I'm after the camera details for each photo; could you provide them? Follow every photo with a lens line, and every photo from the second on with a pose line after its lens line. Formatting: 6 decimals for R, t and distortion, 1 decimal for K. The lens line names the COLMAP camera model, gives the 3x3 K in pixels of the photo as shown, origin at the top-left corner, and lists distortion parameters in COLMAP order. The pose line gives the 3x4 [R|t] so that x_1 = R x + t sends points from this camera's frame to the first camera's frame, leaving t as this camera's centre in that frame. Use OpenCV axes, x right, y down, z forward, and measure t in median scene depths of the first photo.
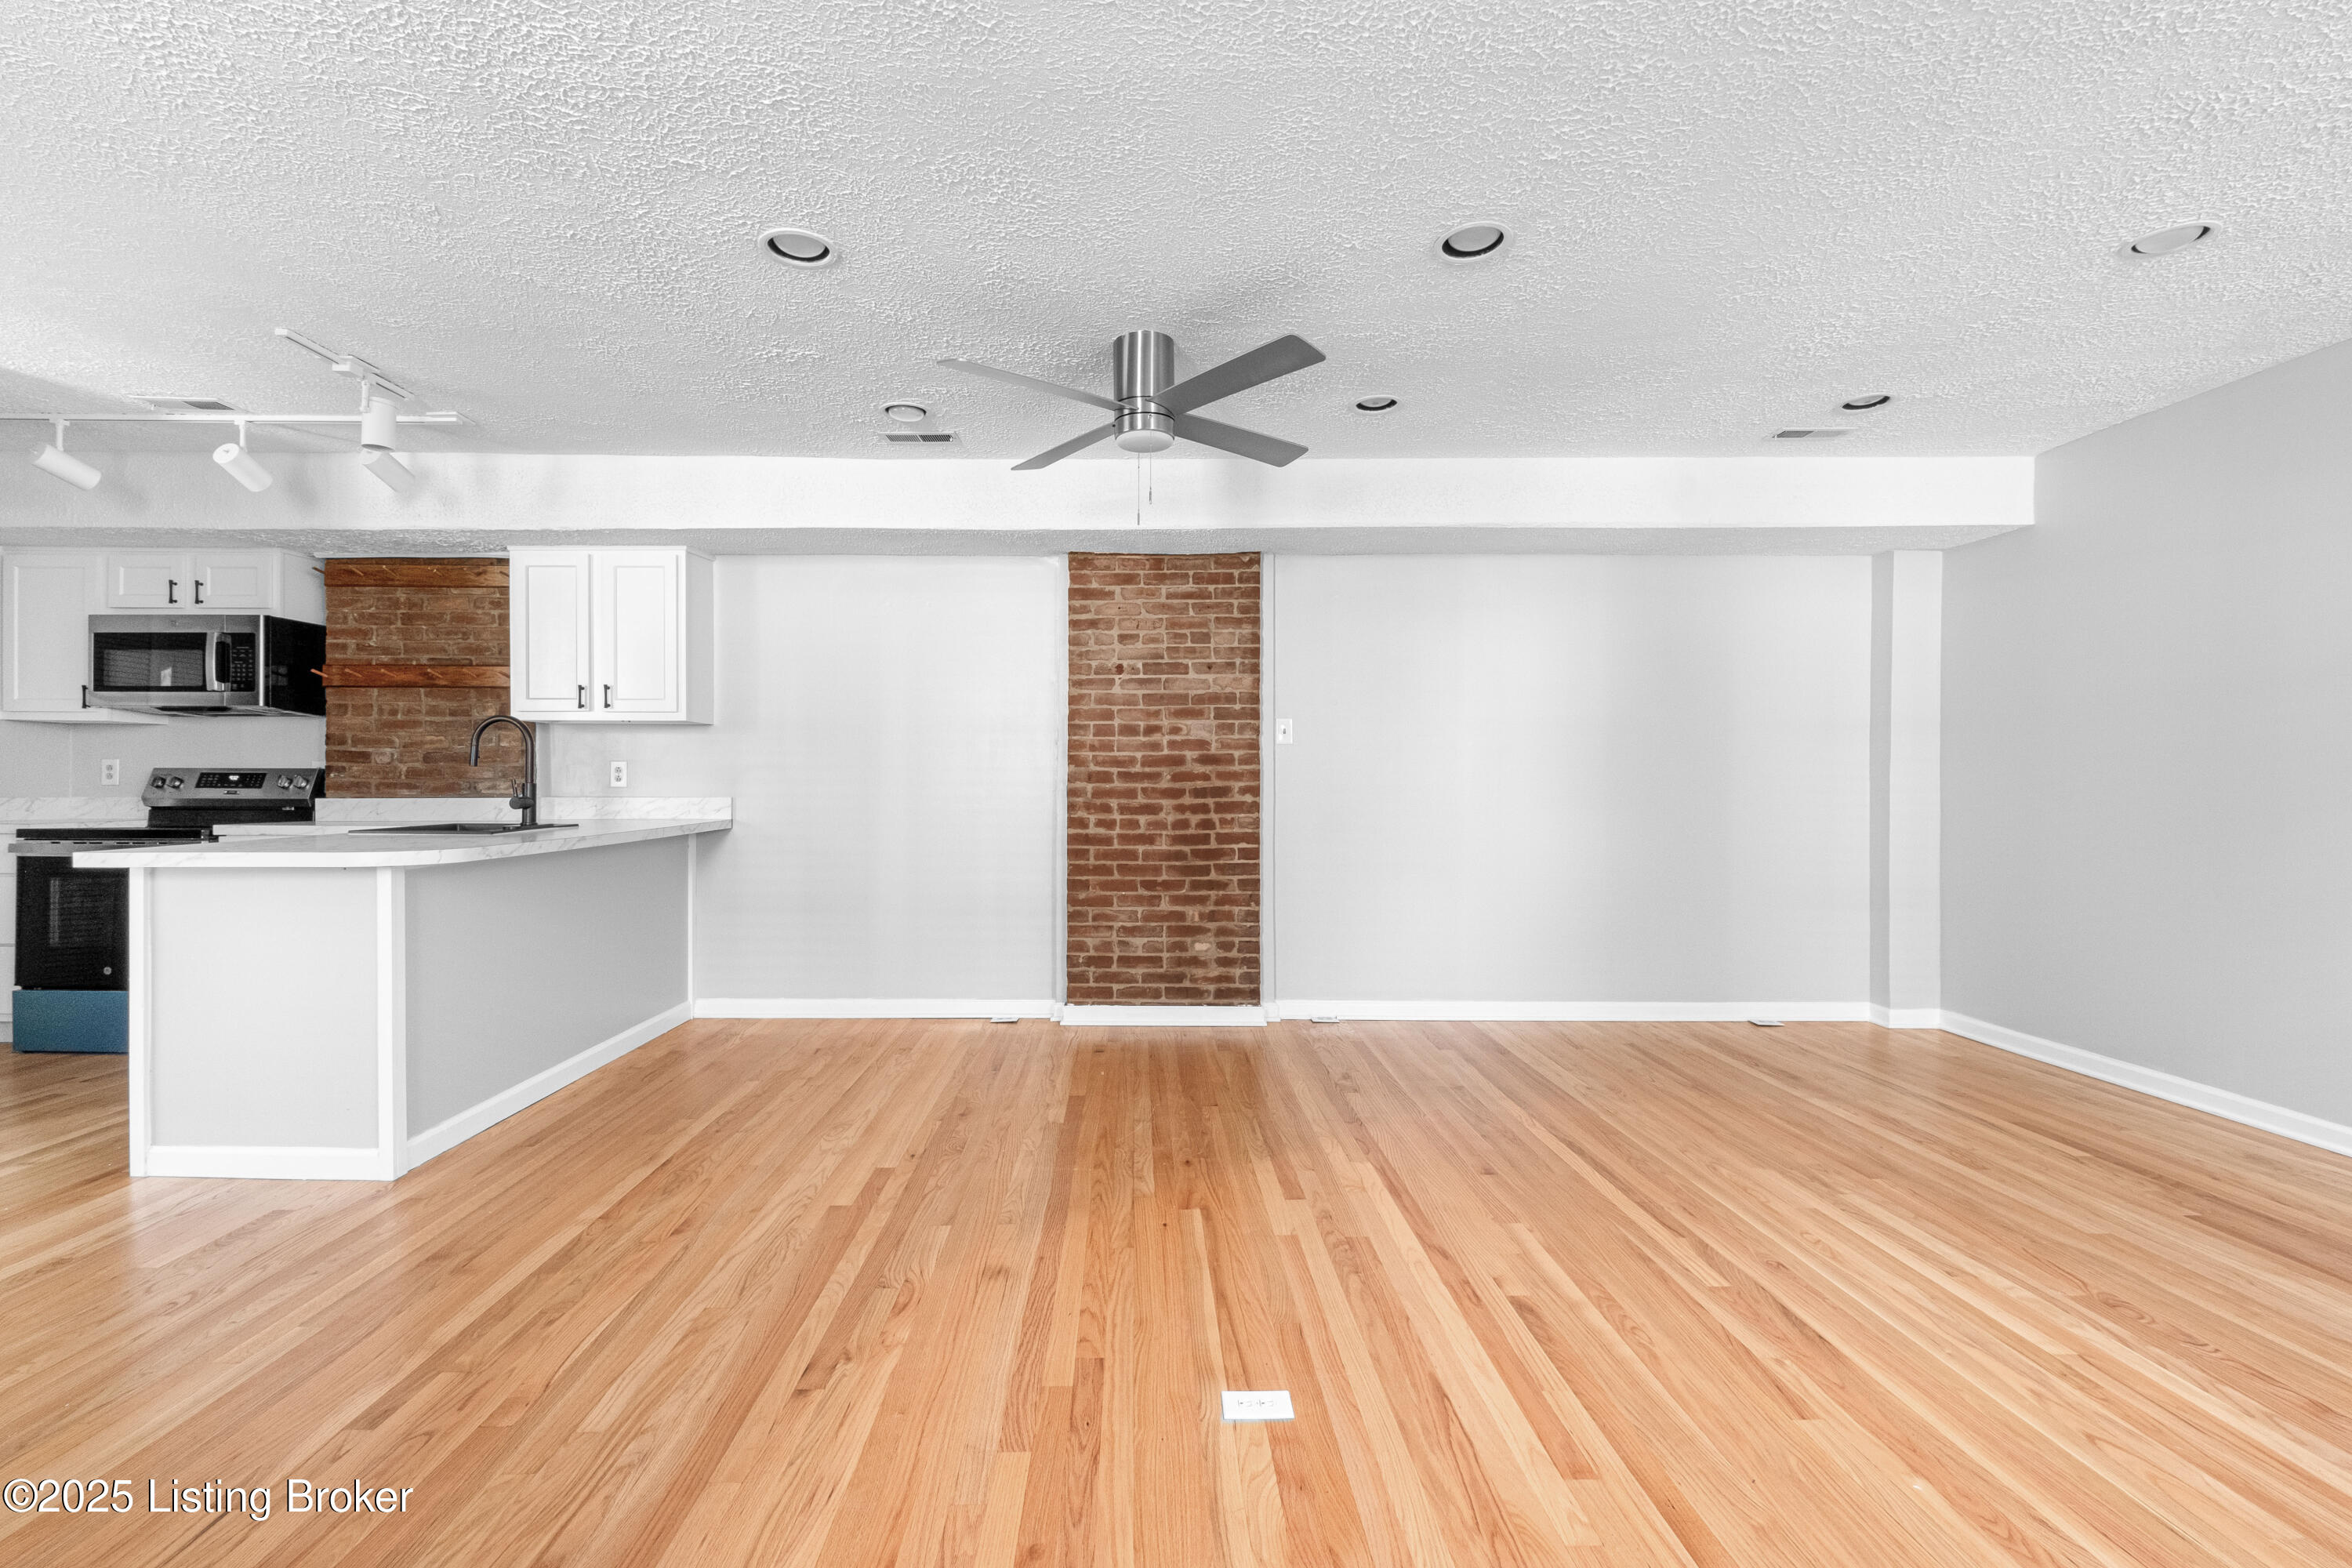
lens RADIAL K [[1056.8, 0, 1159.6], [0, 1056.8, 782.8], [0, 0, 1]] dist [-0.004052, -0.001235]
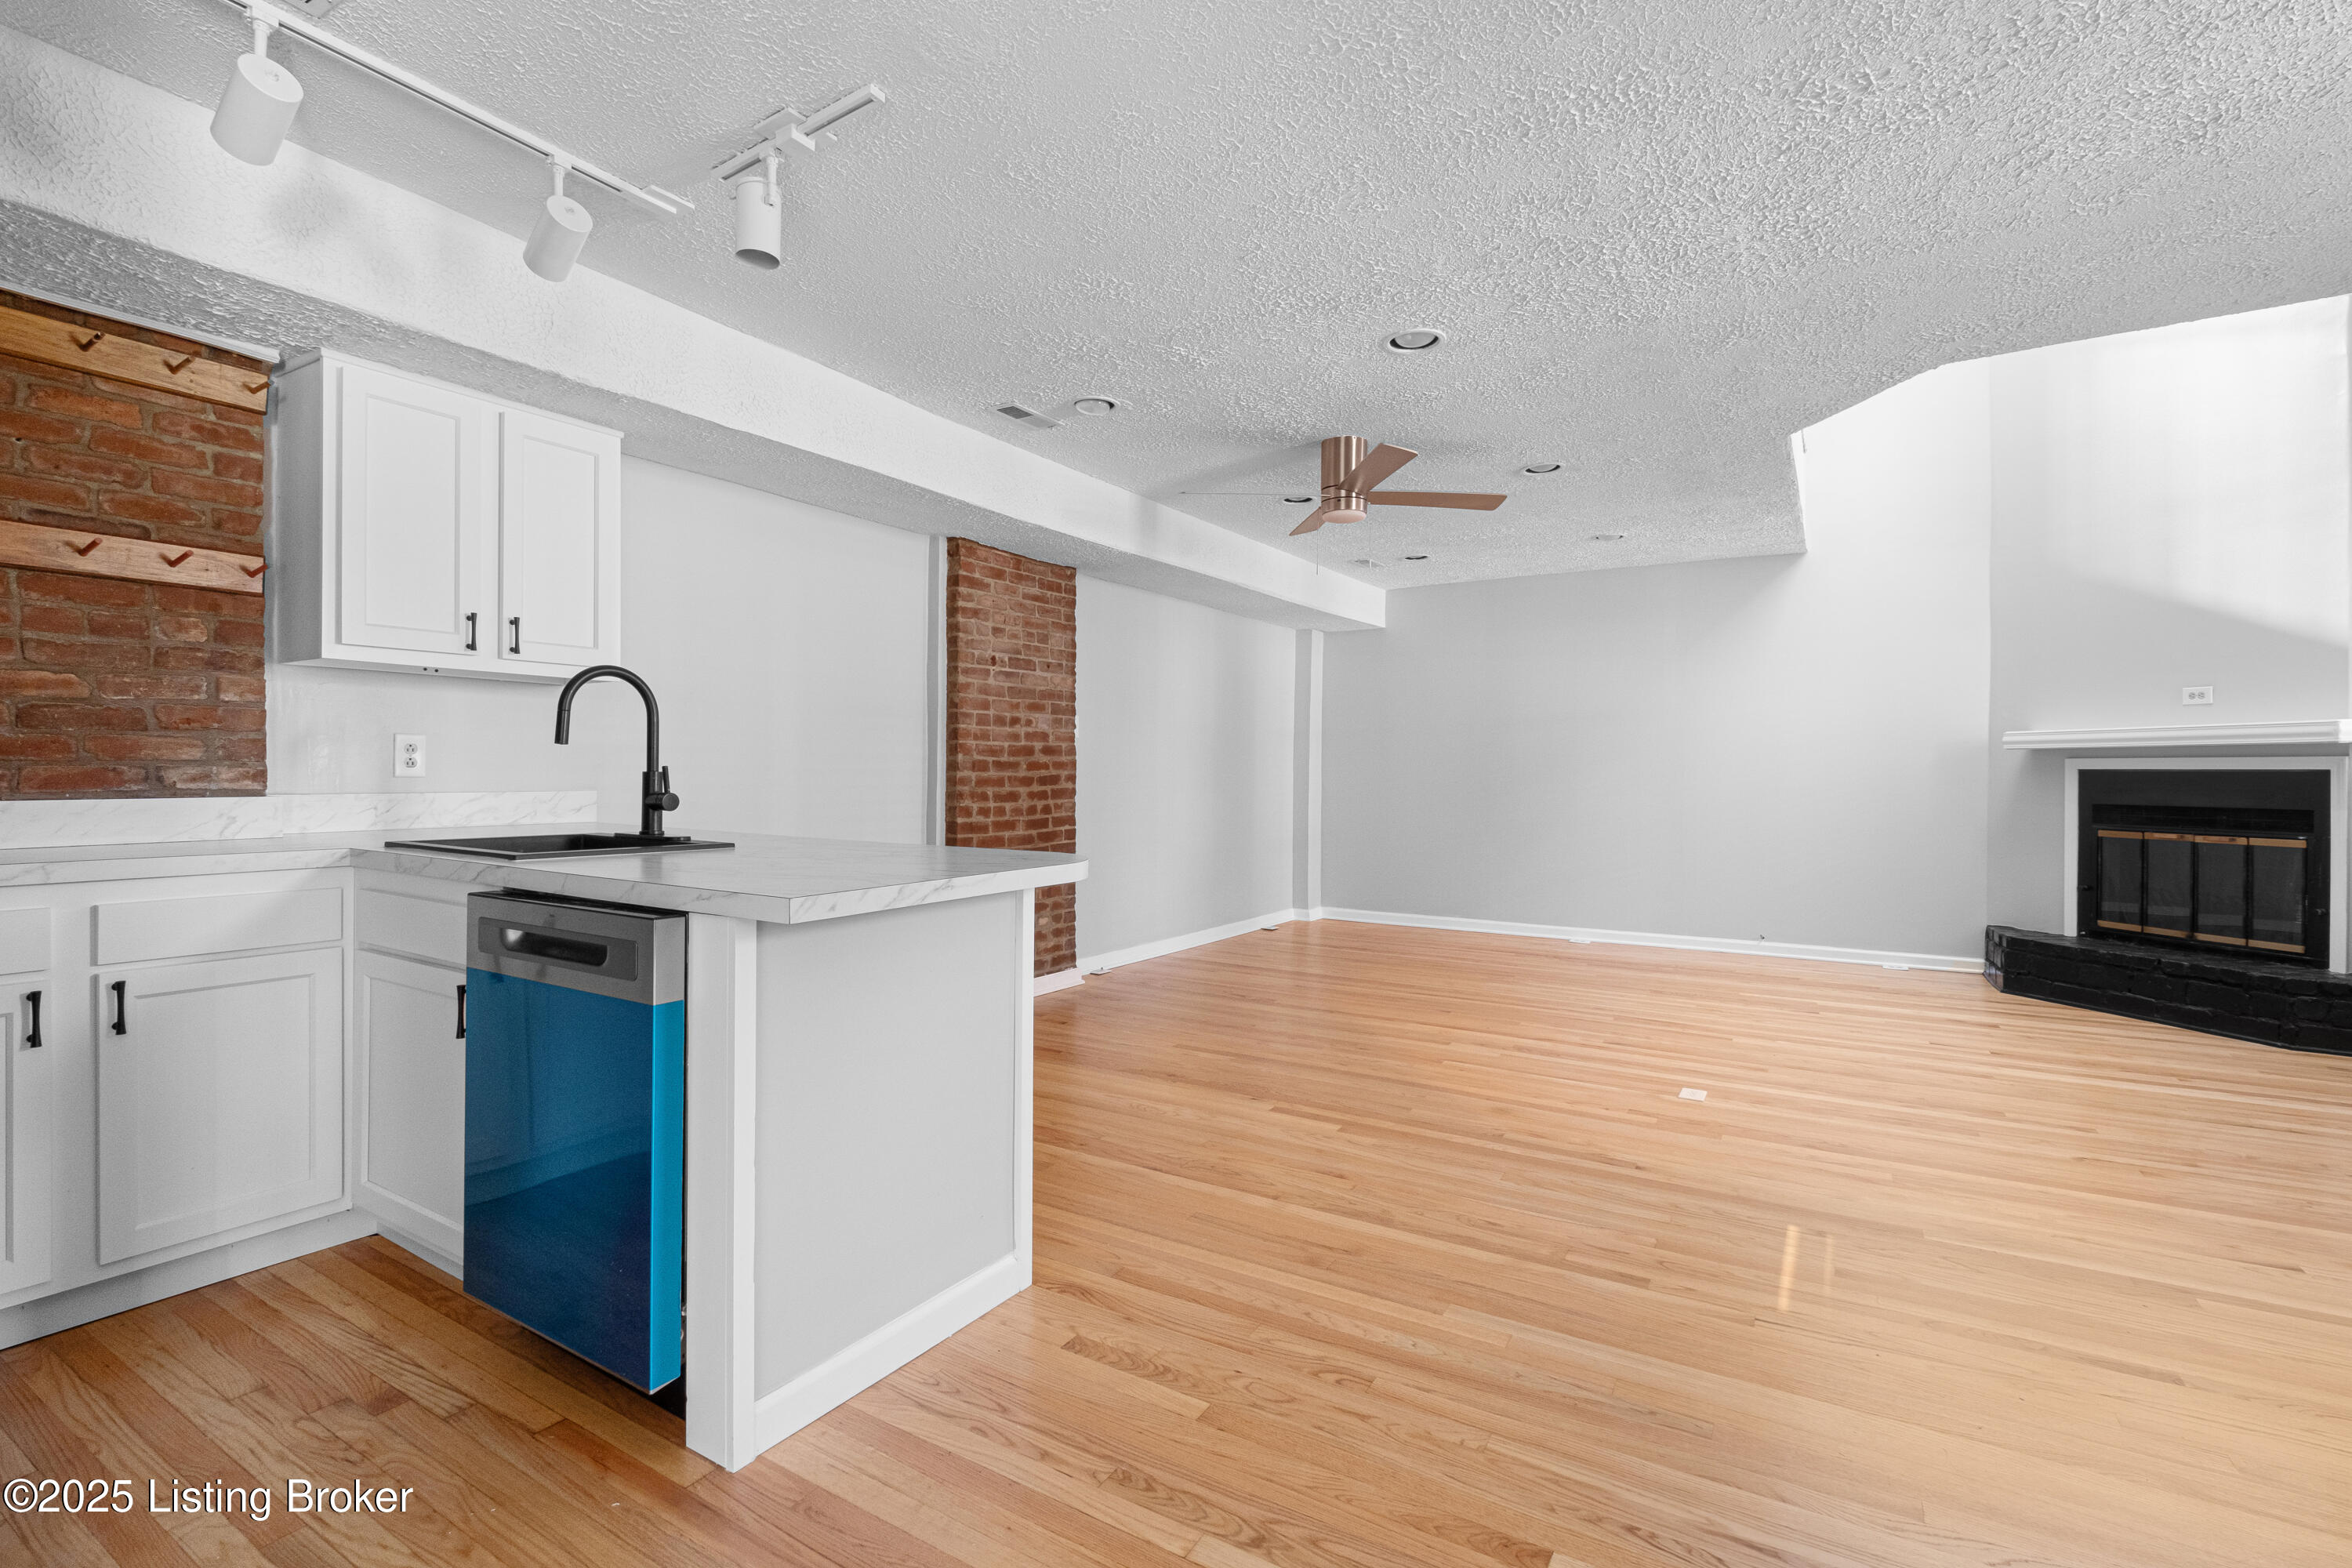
lens RADIAL K [[1060.2, 0, 1165.0], [0, 1060.2, 774.6], [0, 0, 1]] dist [-0.000530, -0.002081]
pose [[0.538887, -0.000351, 0.842378, -0.815884], [-0.002764, 0.999994, 0.002186, 0.000373], [-0.842373, -0.003506, 0.538883, 0.304094]]
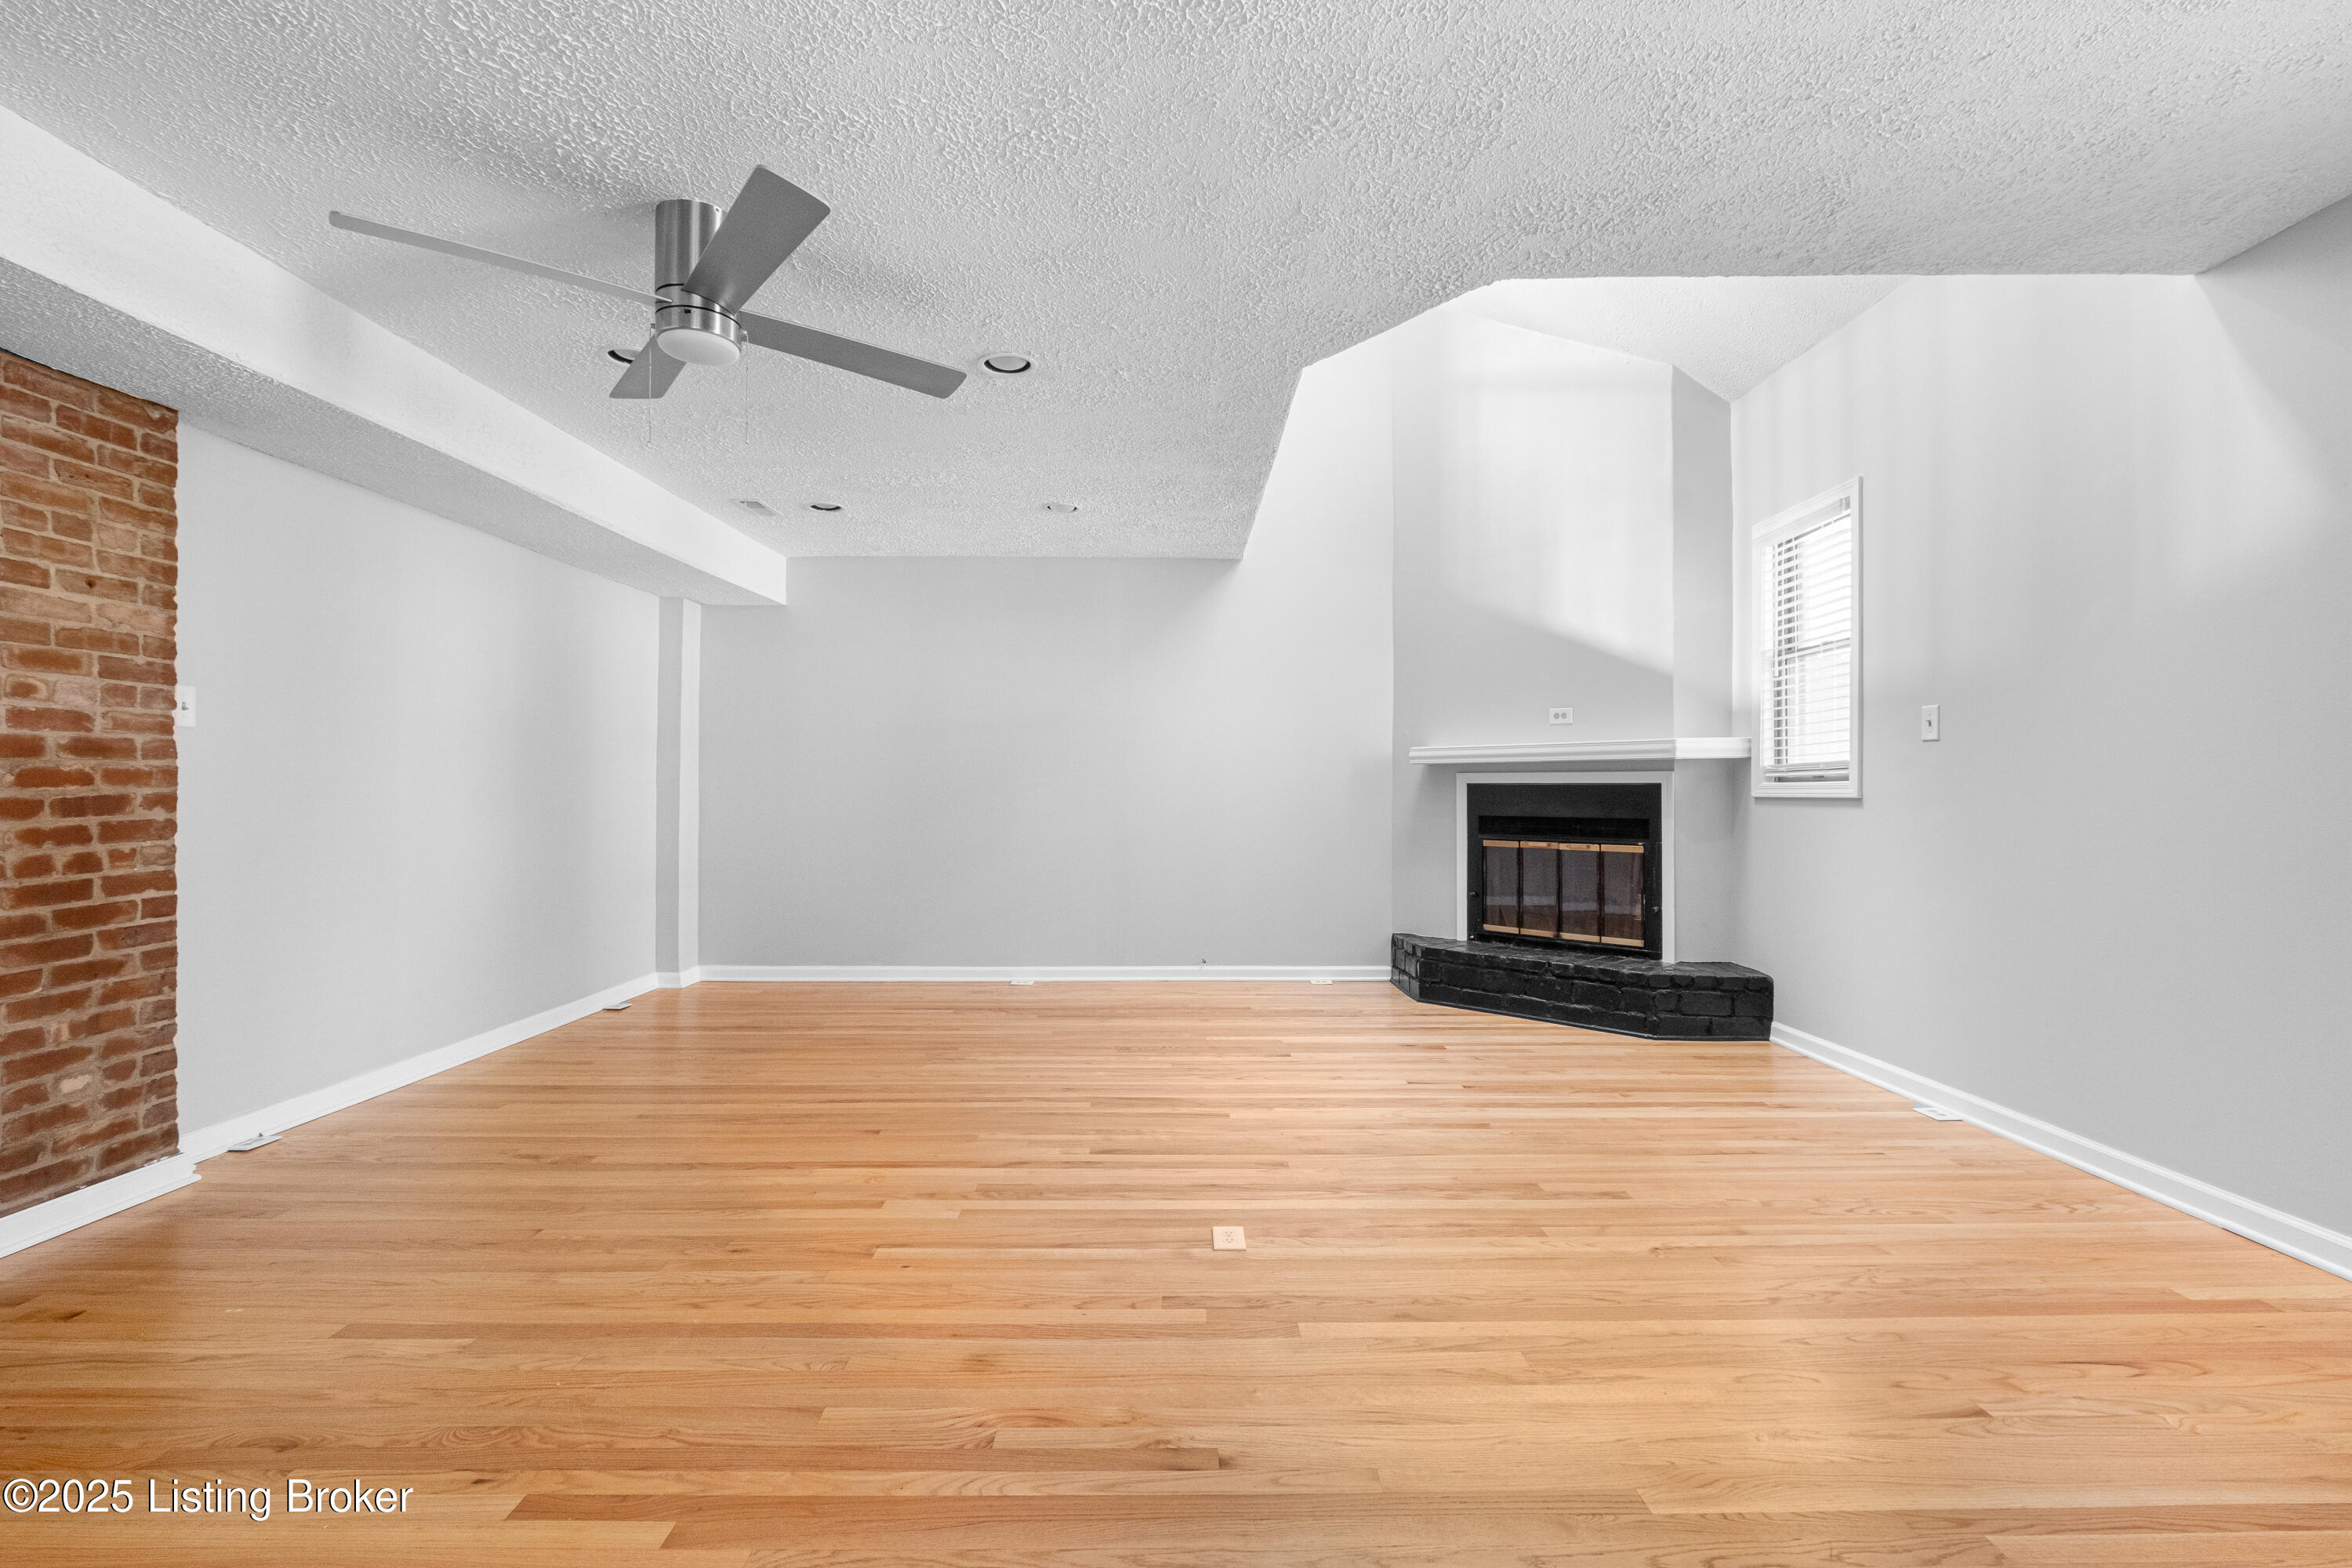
lens RADIAL K [[1020.3, 0, 1177.0], [0, 1020.3, 785.6], [0, 0, 1]] dist [-0.002786, -0.000817]
pose [[0.004931, 0.002509, 0.999985, -0.490930], [0.000642, 0.999997, -0.002512, 0.000078], [-0.999988, 0.000654, 0.004930, 0.419030]]
